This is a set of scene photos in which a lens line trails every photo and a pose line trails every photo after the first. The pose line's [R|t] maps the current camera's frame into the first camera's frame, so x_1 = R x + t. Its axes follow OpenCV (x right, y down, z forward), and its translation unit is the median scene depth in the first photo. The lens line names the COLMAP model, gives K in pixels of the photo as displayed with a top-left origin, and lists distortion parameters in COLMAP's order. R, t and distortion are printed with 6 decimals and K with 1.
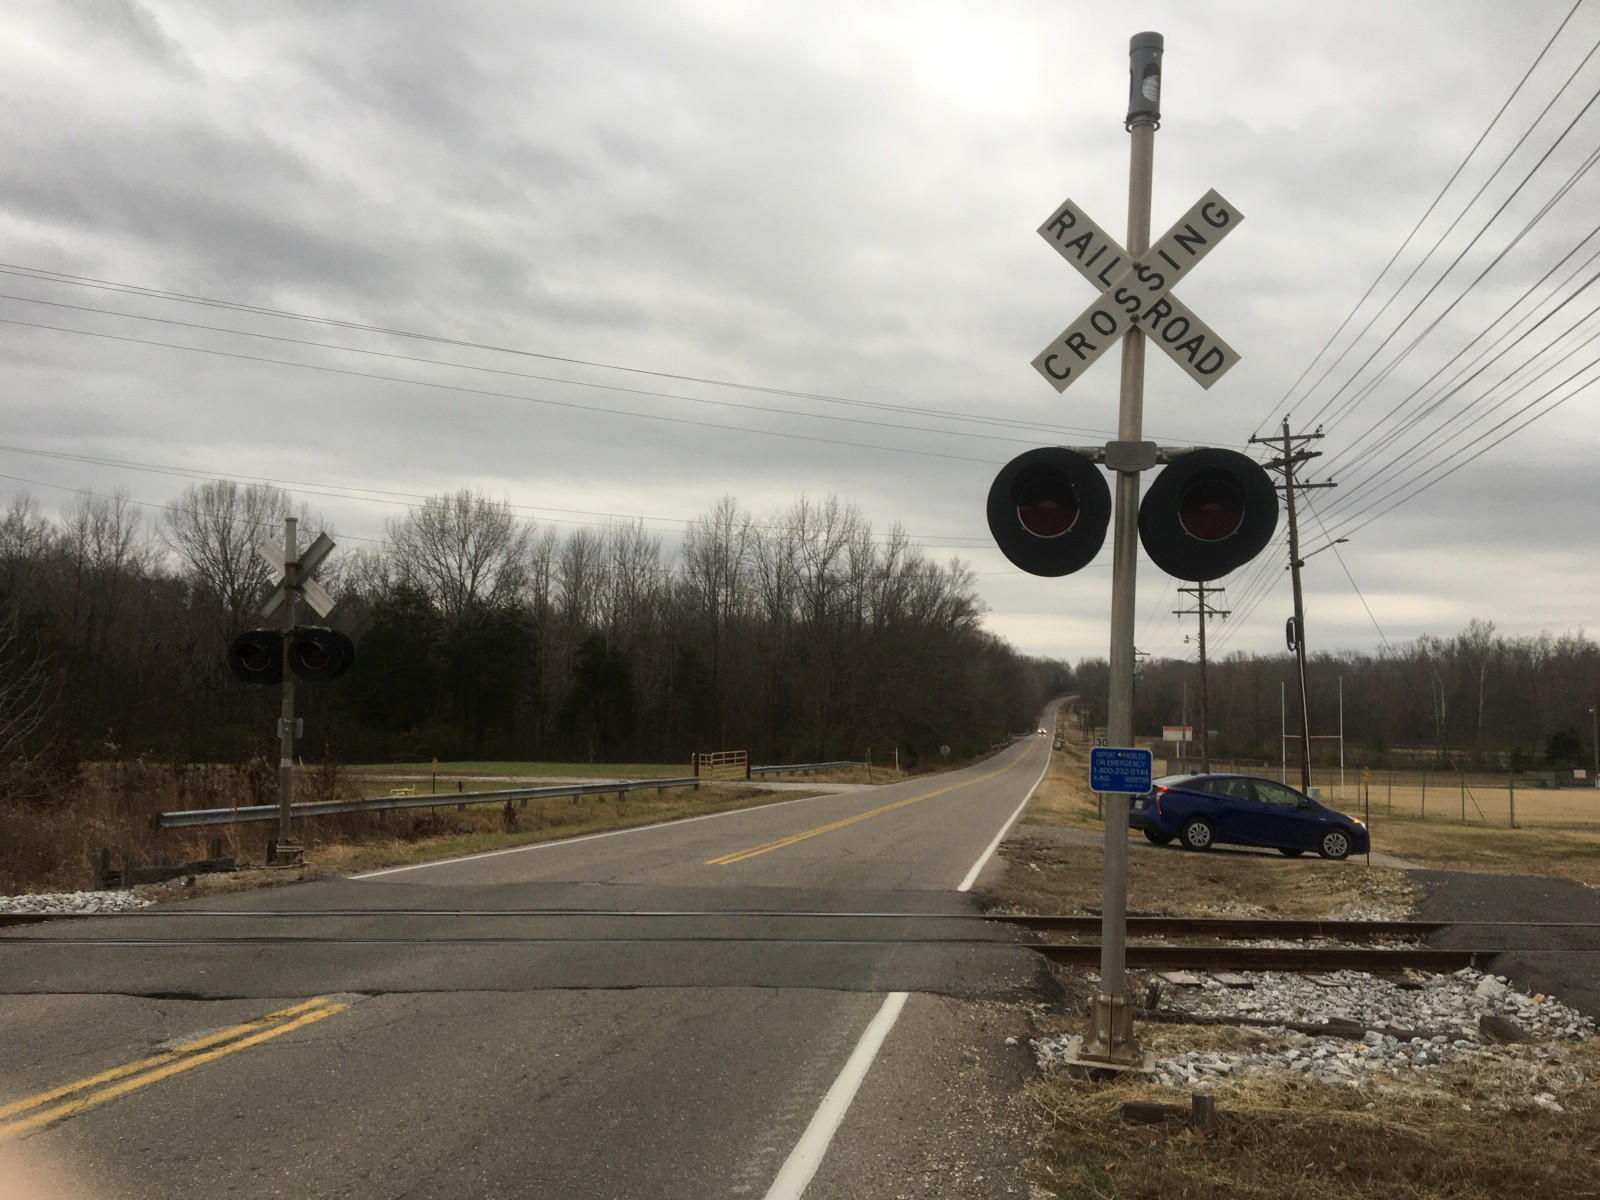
lens RADIAL K [[1375.2, 0, 787.7], [0, 1375.2, 606.6], [0, 0, 1]] dist [0.088750, -0.136502]
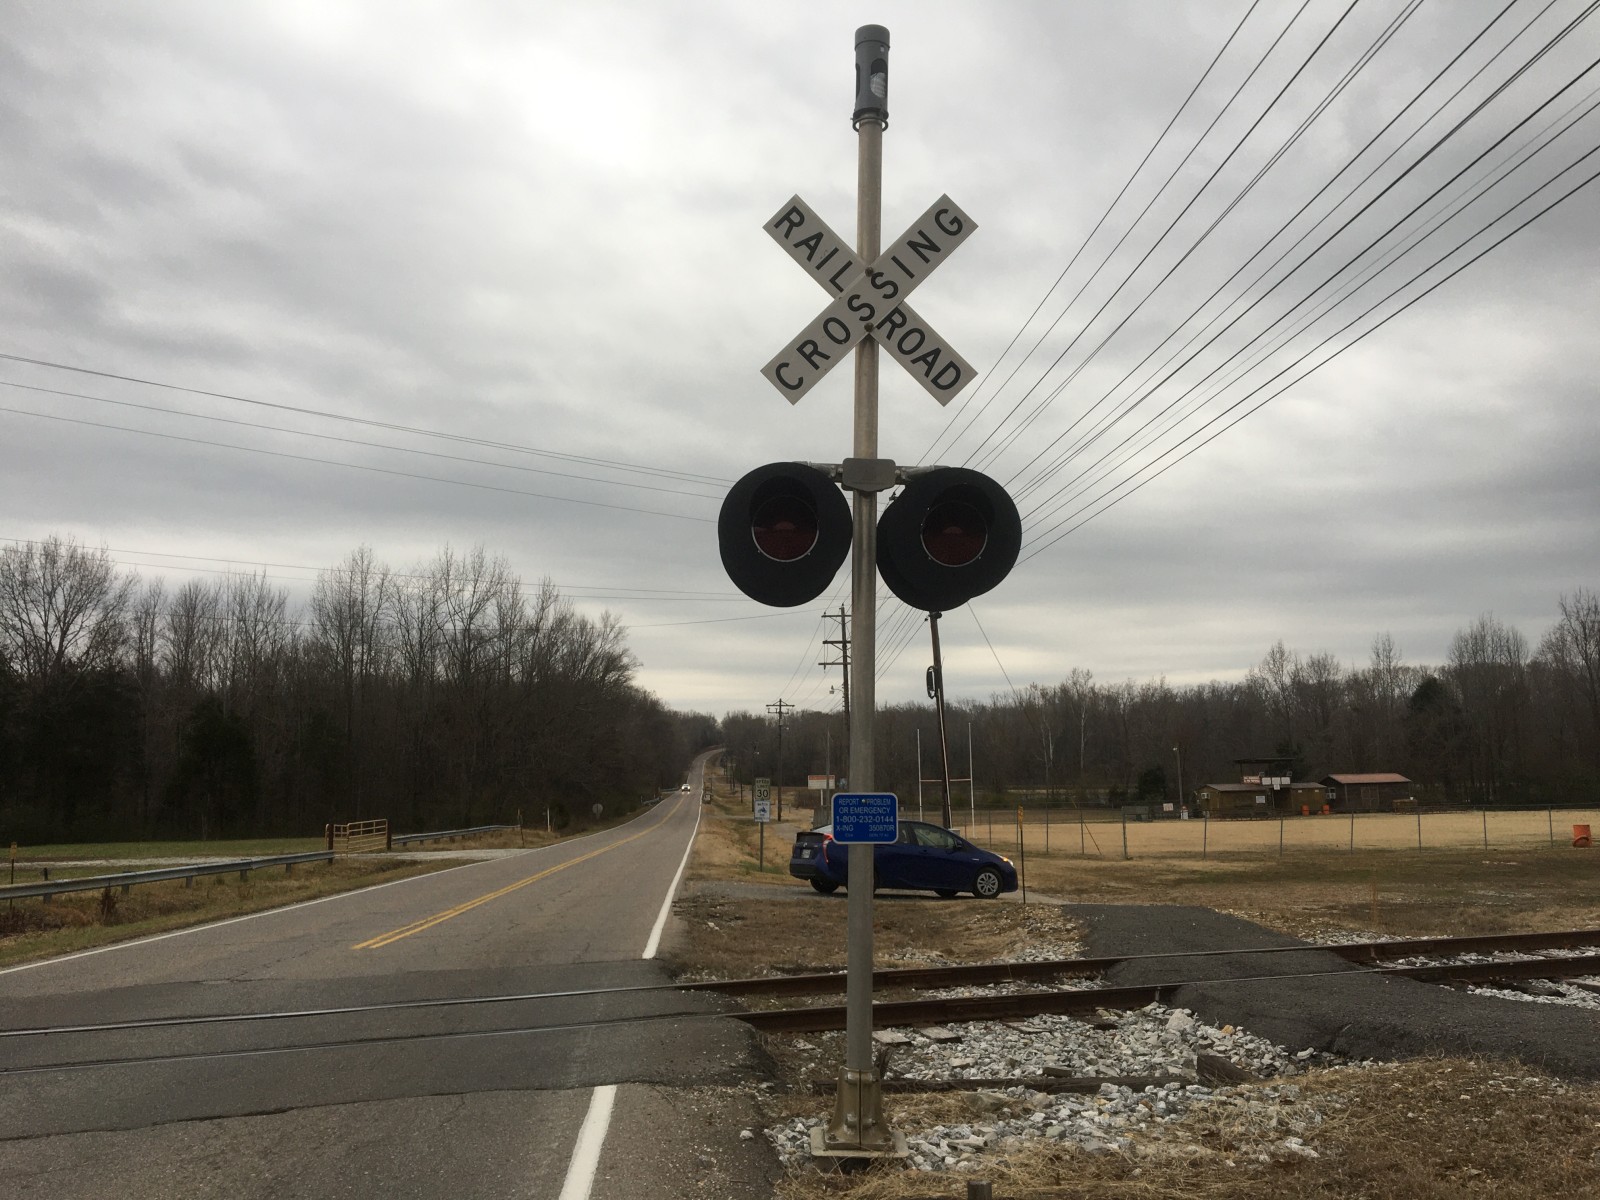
lens RADIAL K [[1375.2, 0, 786.9], [0, 1375.2, 606.3], [0, 0, 1]] dist [0.088750, -0.136502]
pose [[0.967310, -0.002423, 0.253584, -0.007712], [0.012964, 0.999119, -0.039904, 0.002991], [-0.253264, 0.041887, 0.966490, 0.027194]]
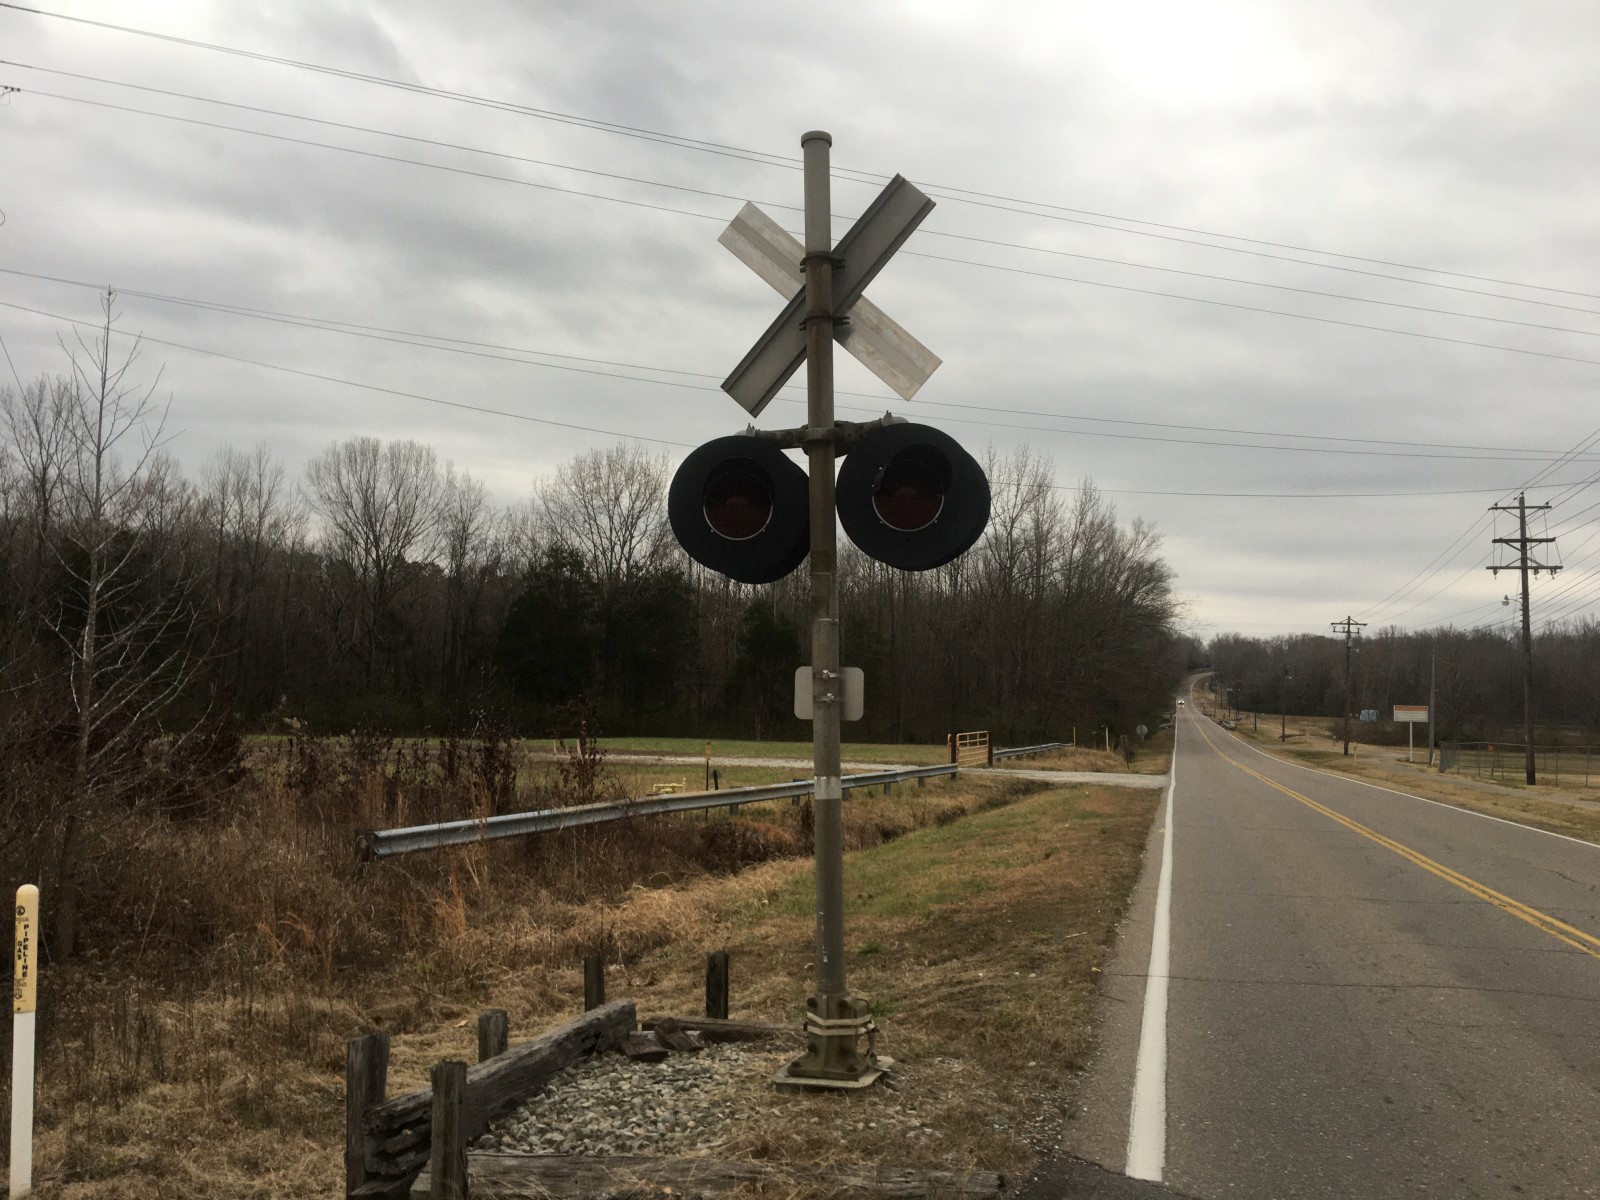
lens RADIAL K [[1375.2, 0, 776.5], [0, 1375.2, 616.6], [0, 0, 1]] dist [0.088750, -0.136502]
pose [[0.996109, 0.001428, -0.088116, -0.090970], [0.000778, 0.999687, 0.025000, 0.015418], [0.088124, -0.024971, 0.995796, 0.168981]]
